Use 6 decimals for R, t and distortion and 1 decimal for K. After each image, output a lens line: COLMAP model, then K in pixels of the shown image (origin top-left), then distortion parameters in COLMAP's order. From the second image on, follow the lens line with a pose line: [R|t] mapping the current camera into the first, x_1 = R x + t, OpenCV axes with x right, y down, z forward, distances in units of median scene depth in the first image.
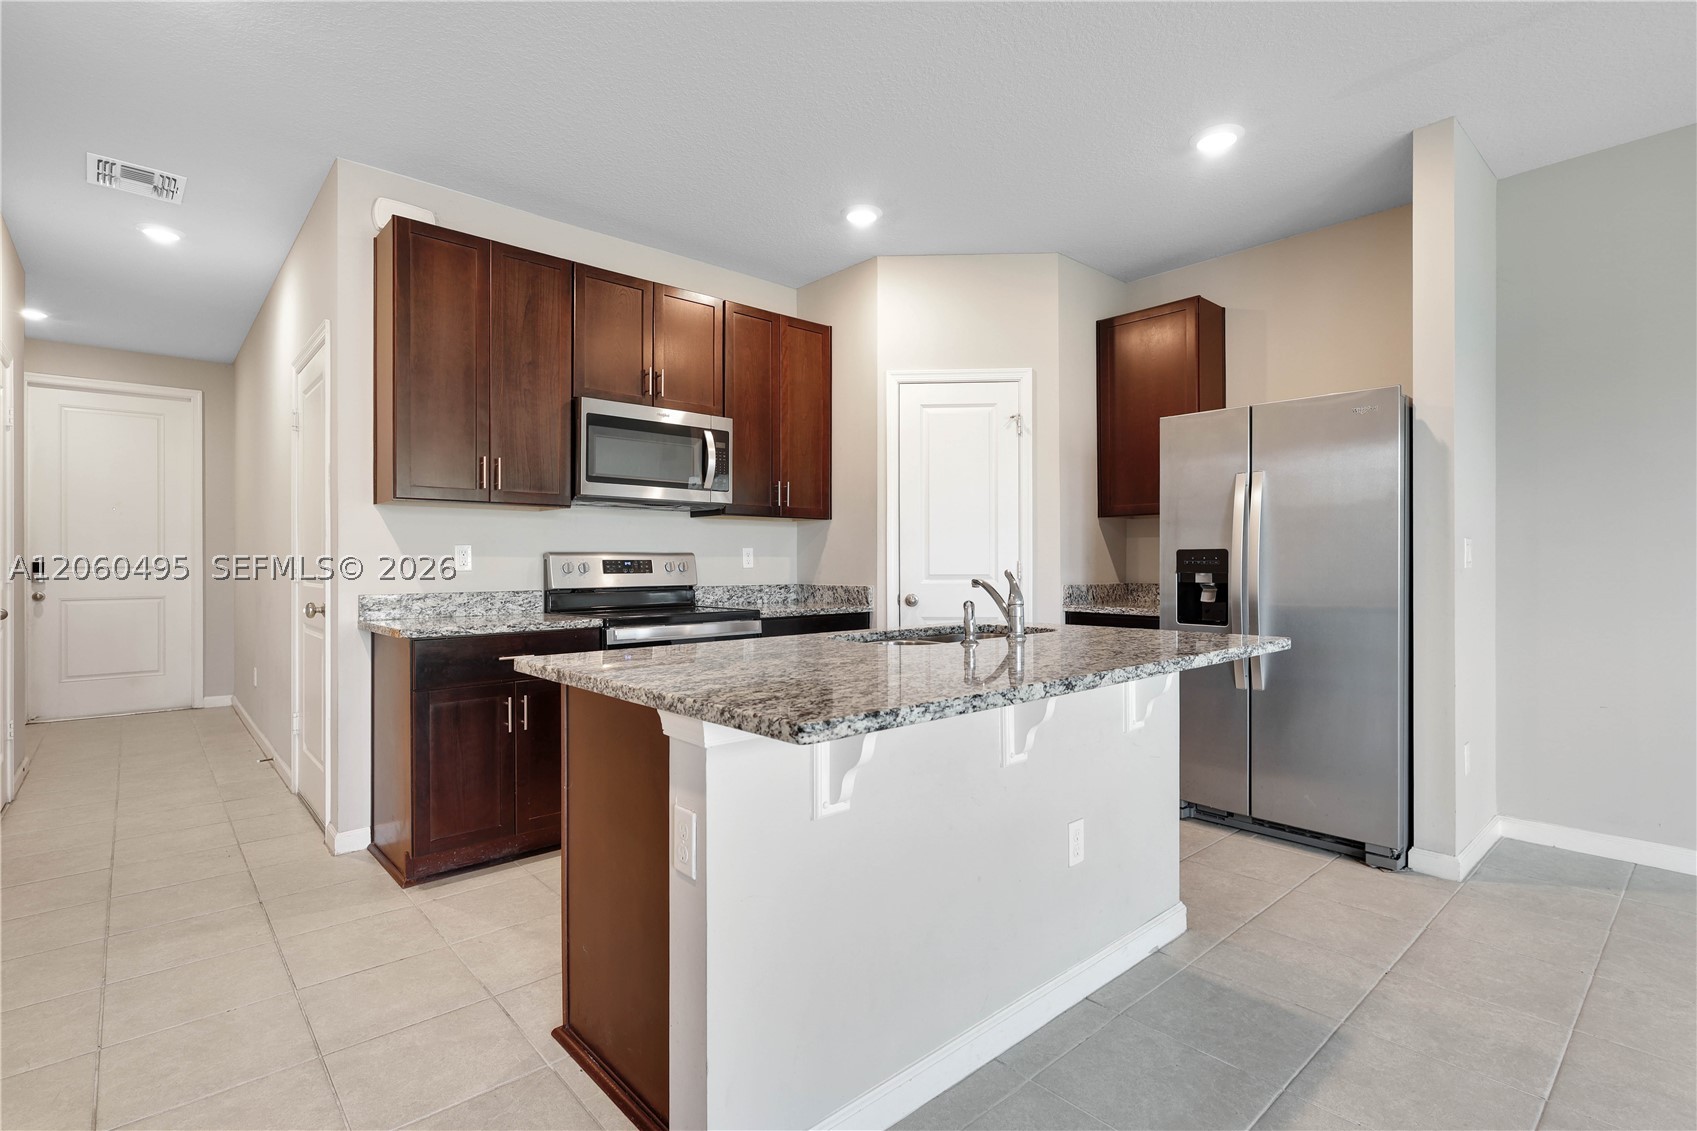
lens RADIAL K [[802.1, 0, 846.3], [0, 802.1, 558.8], [0, 0, 1]] dist [0.001423, -0.000044]
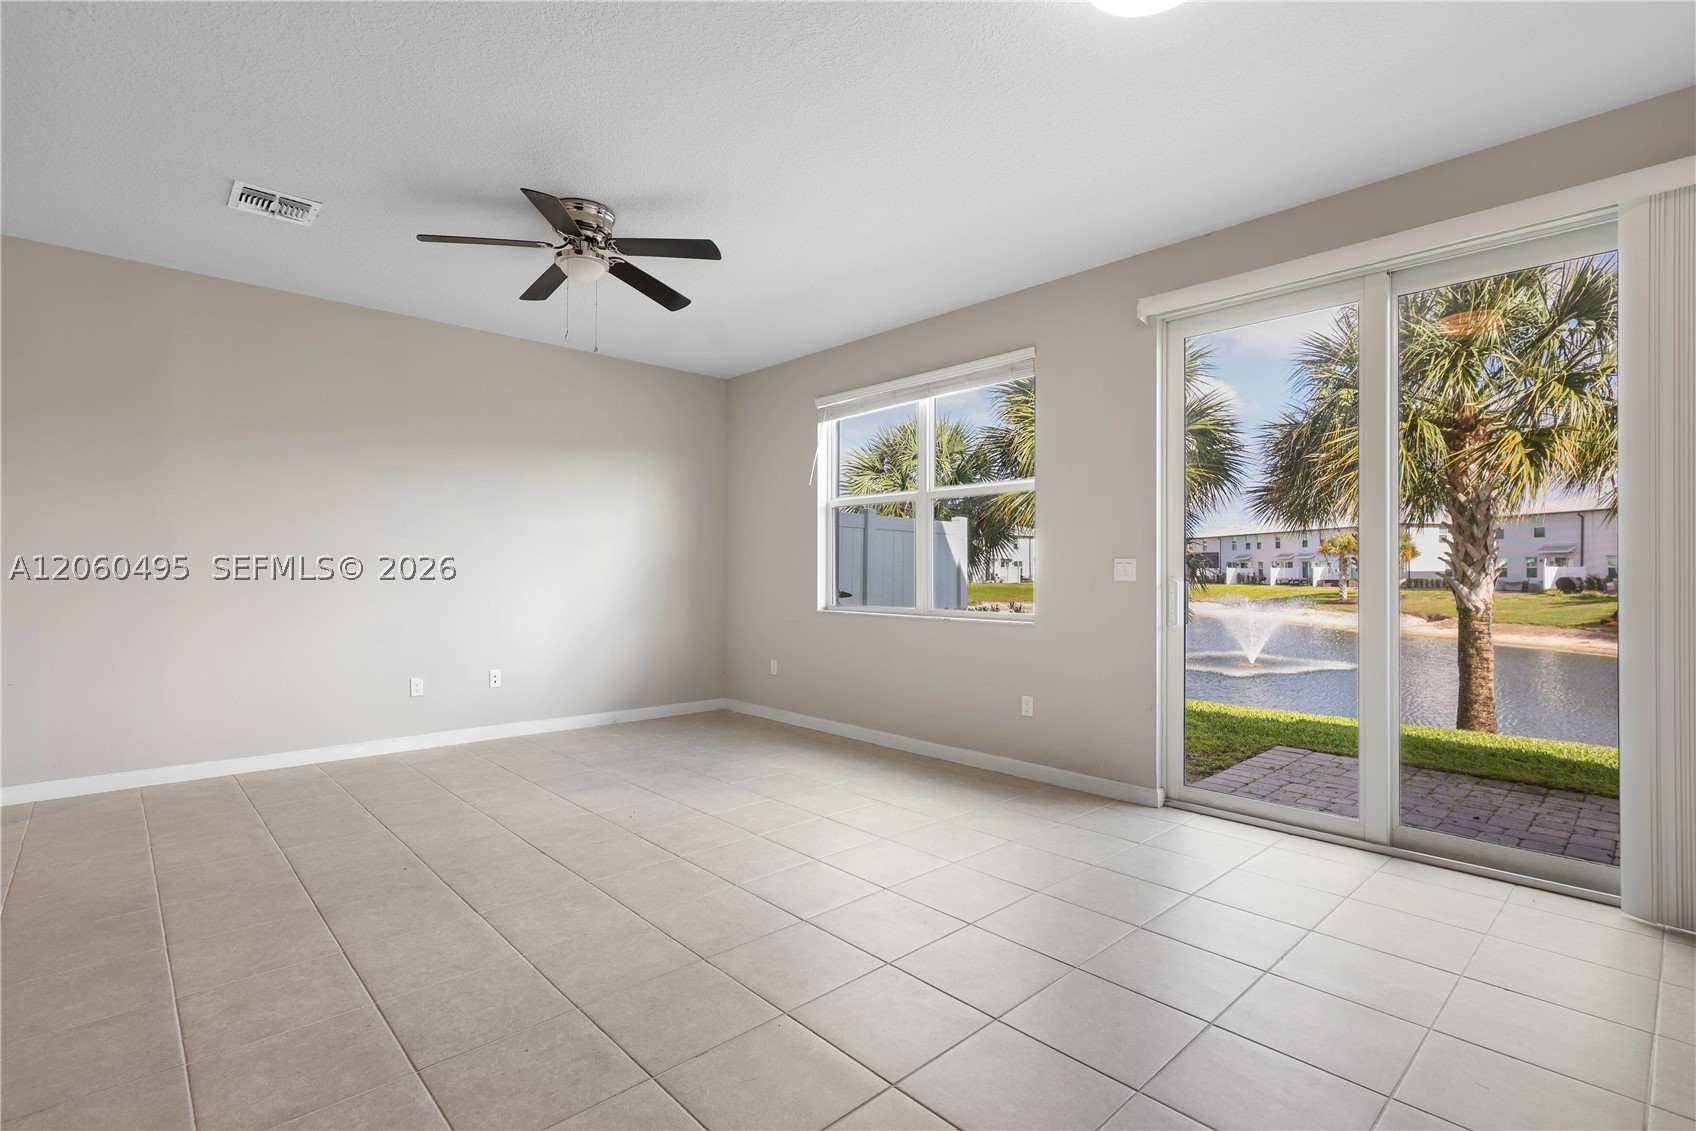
lens RADIAL K [[792.8, 0, 848.3], [0, 792.8, 564.4], [0, 0, 1]] dist [0.001319, -0.000043]
pose [[-0.023404, 0.009173, 0.999684, -0.259505], [-0.006538, 0.999935, -0.009328, 0.001377], [-0.999705, -0.006754, -0.023343, -0.216968]]
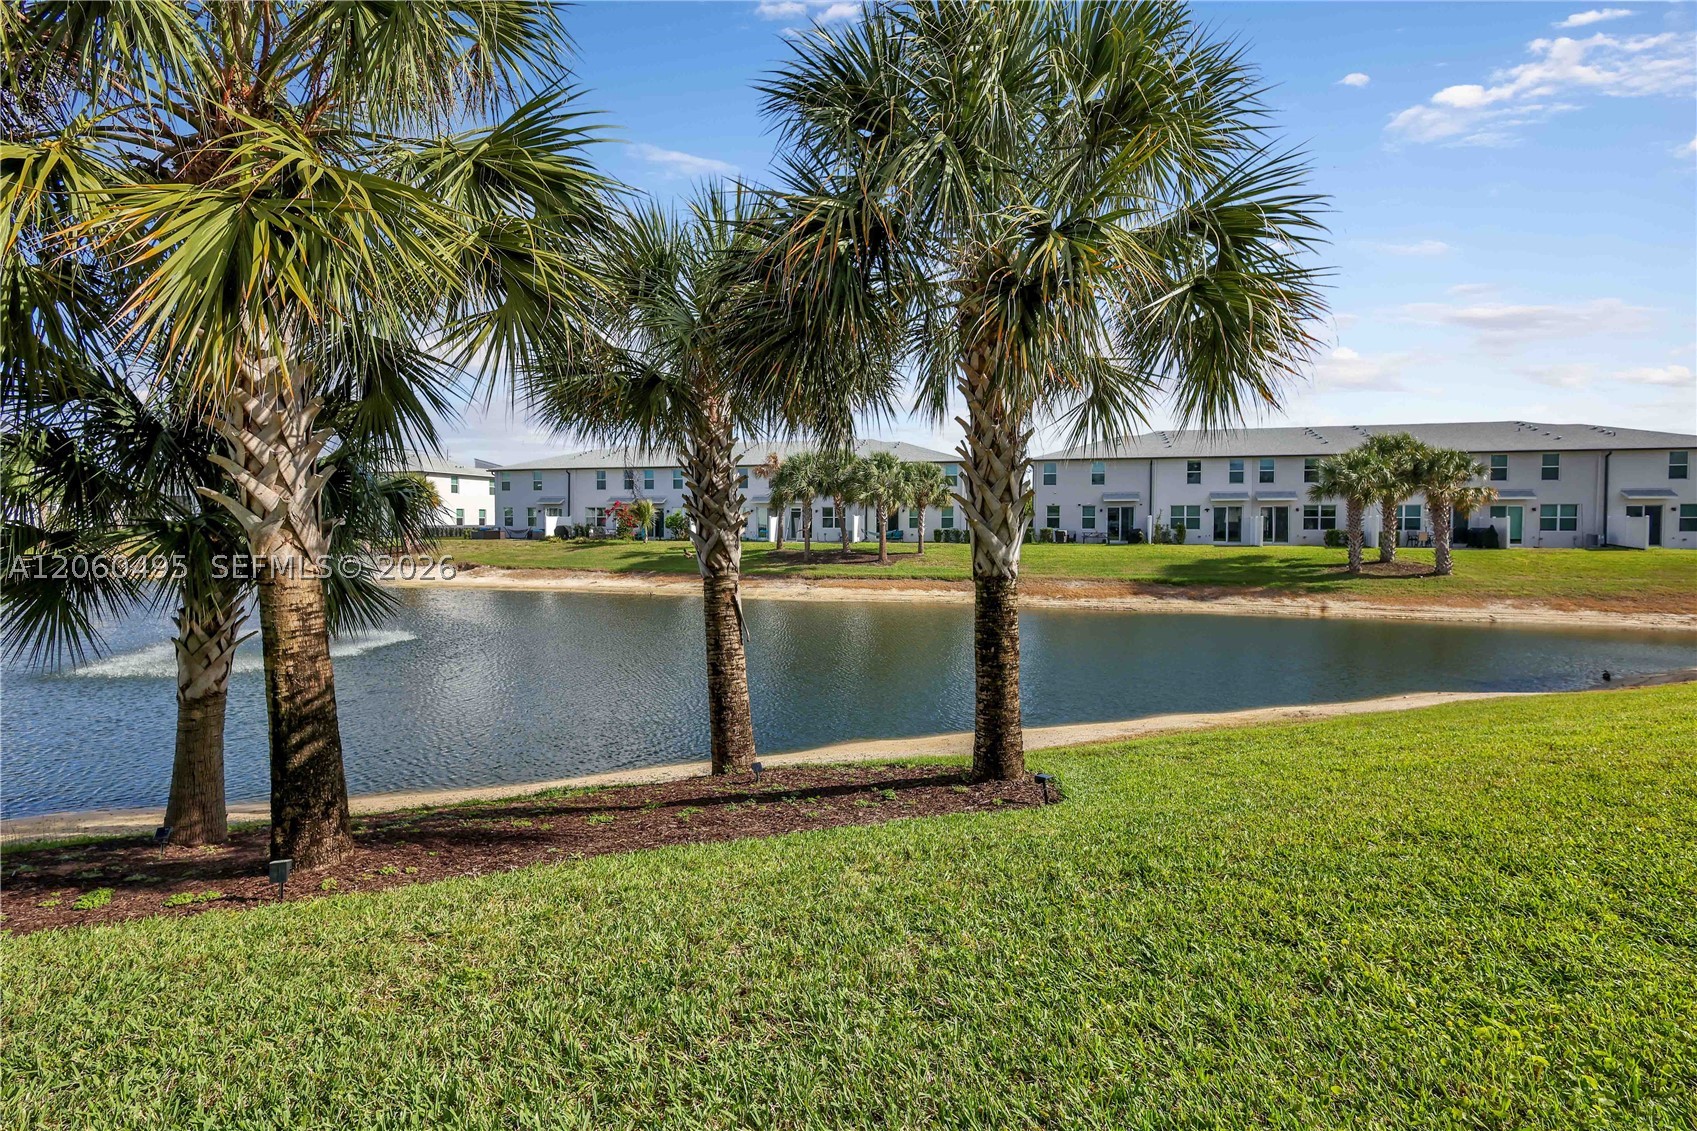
lens RADIAL K [[789.7, 0, 843.7], [0, 789.7, 529.8], [0, 0, 1]] dist [-0.000185, -0.000016]
pose [[-0.922305, -0.004862, 0.386433, 2.043820], [-0.003366, 0.999984, 0.004548, 0.008862], [-0.386449, 0.002894, -0.922306, -0.700623]]
